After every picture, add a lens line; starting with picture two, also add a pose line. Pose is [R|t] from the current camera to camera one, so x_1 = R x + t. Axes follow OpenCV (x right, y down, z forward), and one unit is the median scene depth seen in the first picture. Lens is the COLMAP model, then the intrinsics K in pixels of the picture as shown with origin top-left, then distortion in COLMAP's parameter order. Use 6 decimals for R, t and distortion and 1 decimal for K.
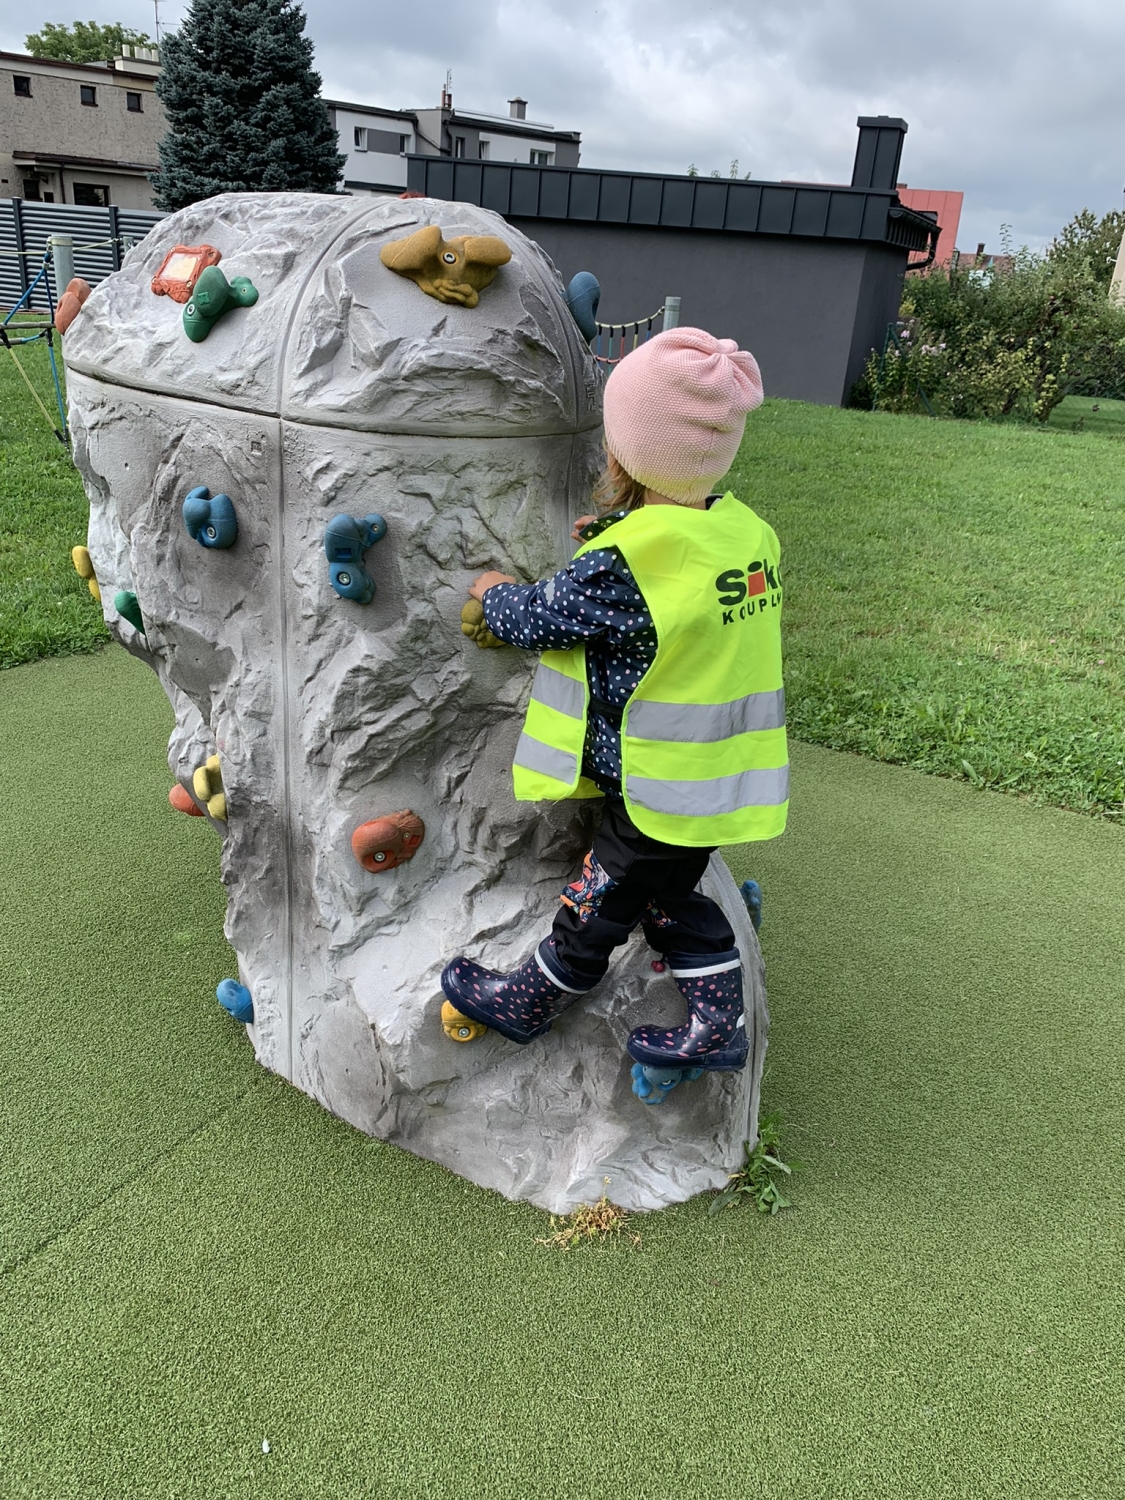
lens RADIAL K [[1161.0, 0, 548.0], [0, 1161.0, 755.2], [0, 0, 1]] dist [-0.003028, 0.002605]
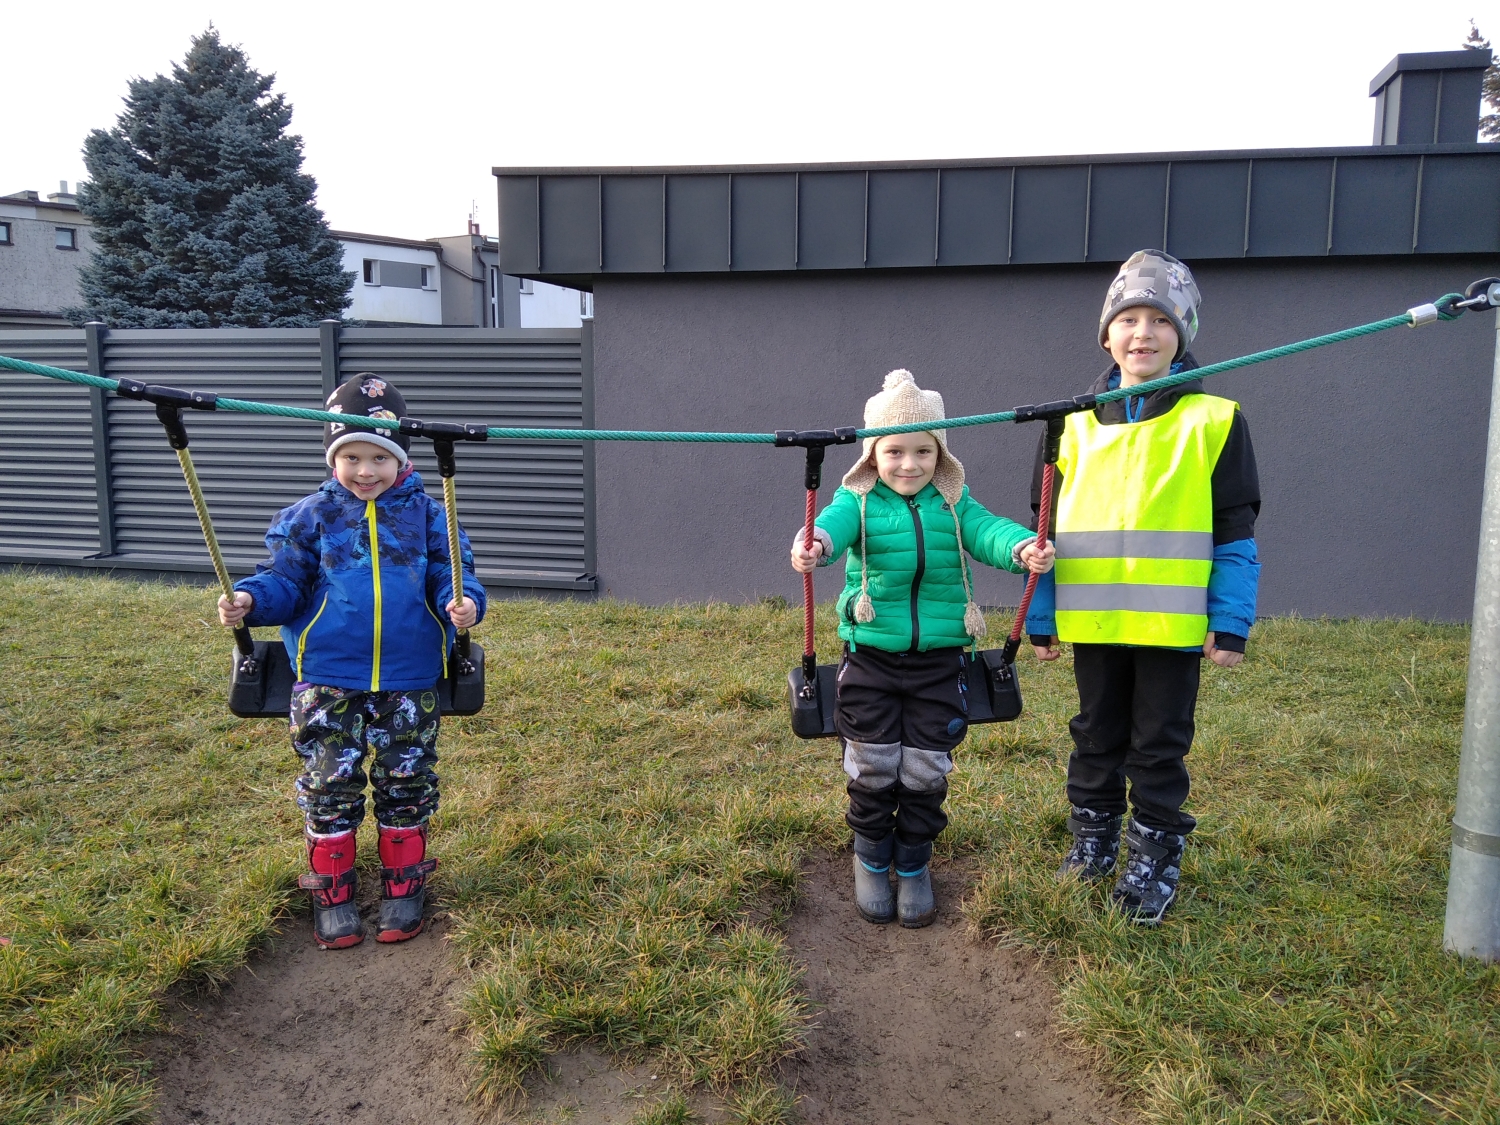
lens RADIAL K [[1190.6, 0, 727.6], [0, 1190.6, 580.2], [0, 0, 1]] dist [0.050078, -0.103685]
pose [[0.987467, -0.082475, 0.134564, -0.117123], [0.114630, 0.960842, -0.252276, -0.228605], [-0.108488, 0.264539, 0.958253, 0.599052]]
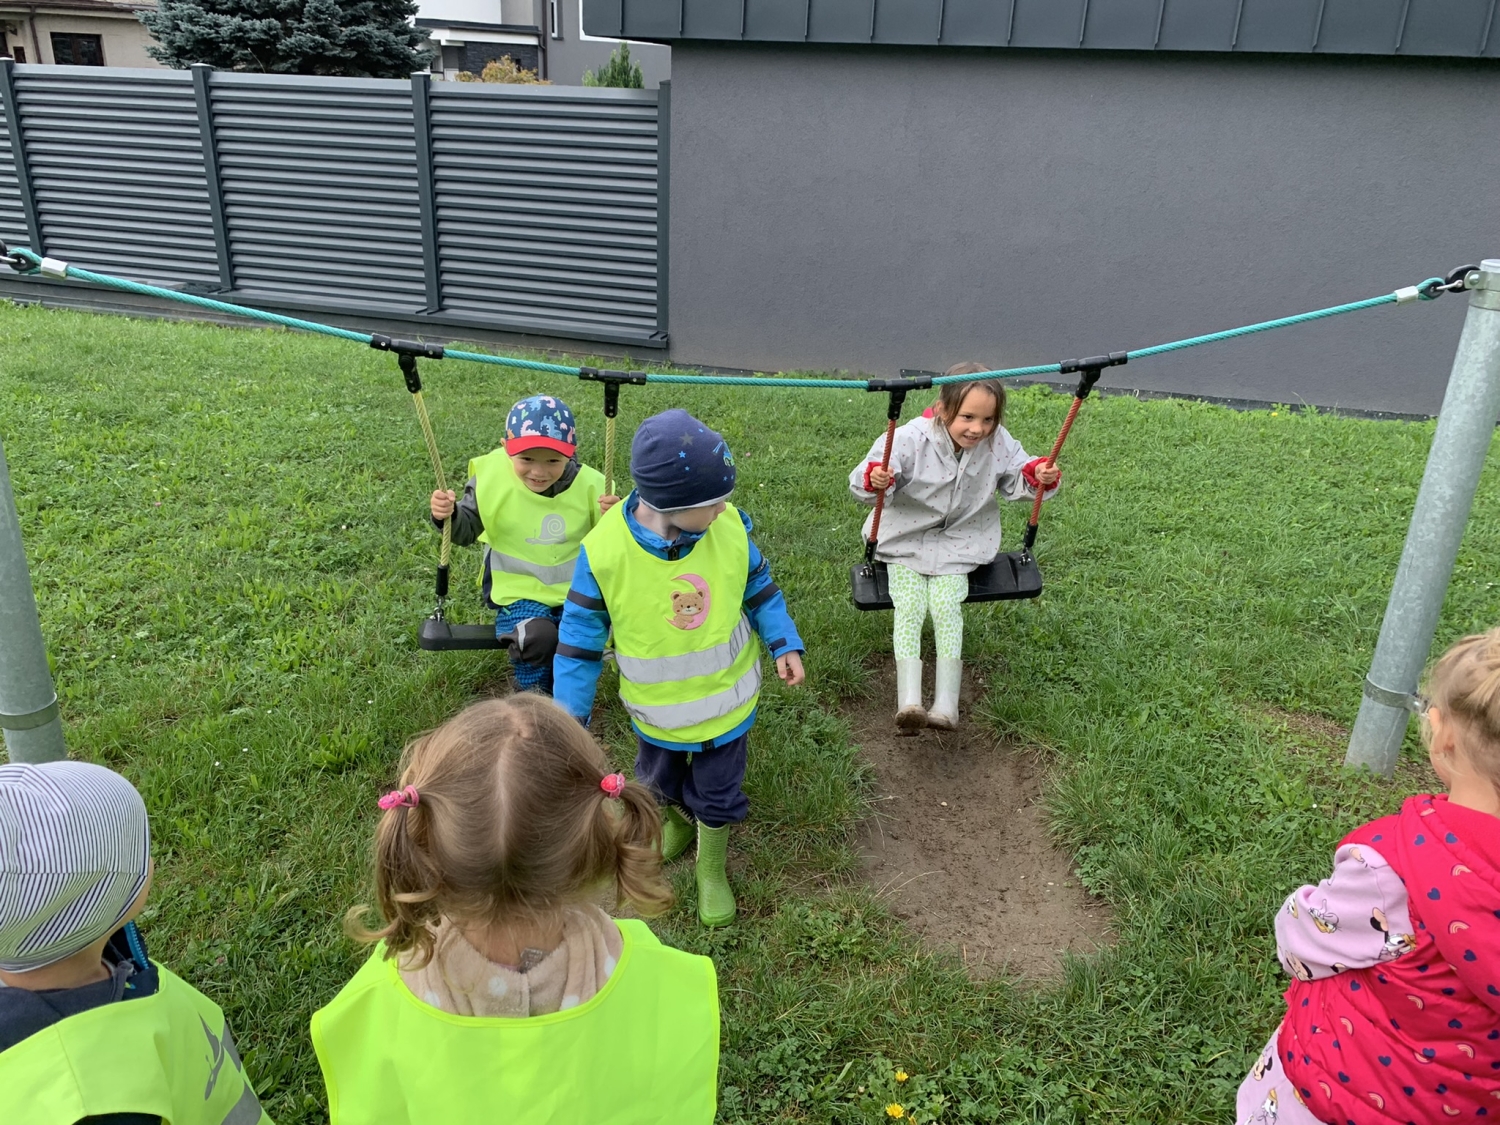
lens RADIAL K [[1126.8, 0, 724.7], [0, 1126.8, 559.8], [0, 0, 1]] dist [0.029475, -0.054844]
pose [[0.994222, -0.071273, 0.080266, -0.130312], [0.072340, 0.997325, -0.010462, -0.258593], [-0.079306, 0.016208, 0.996719, 0.554600]]
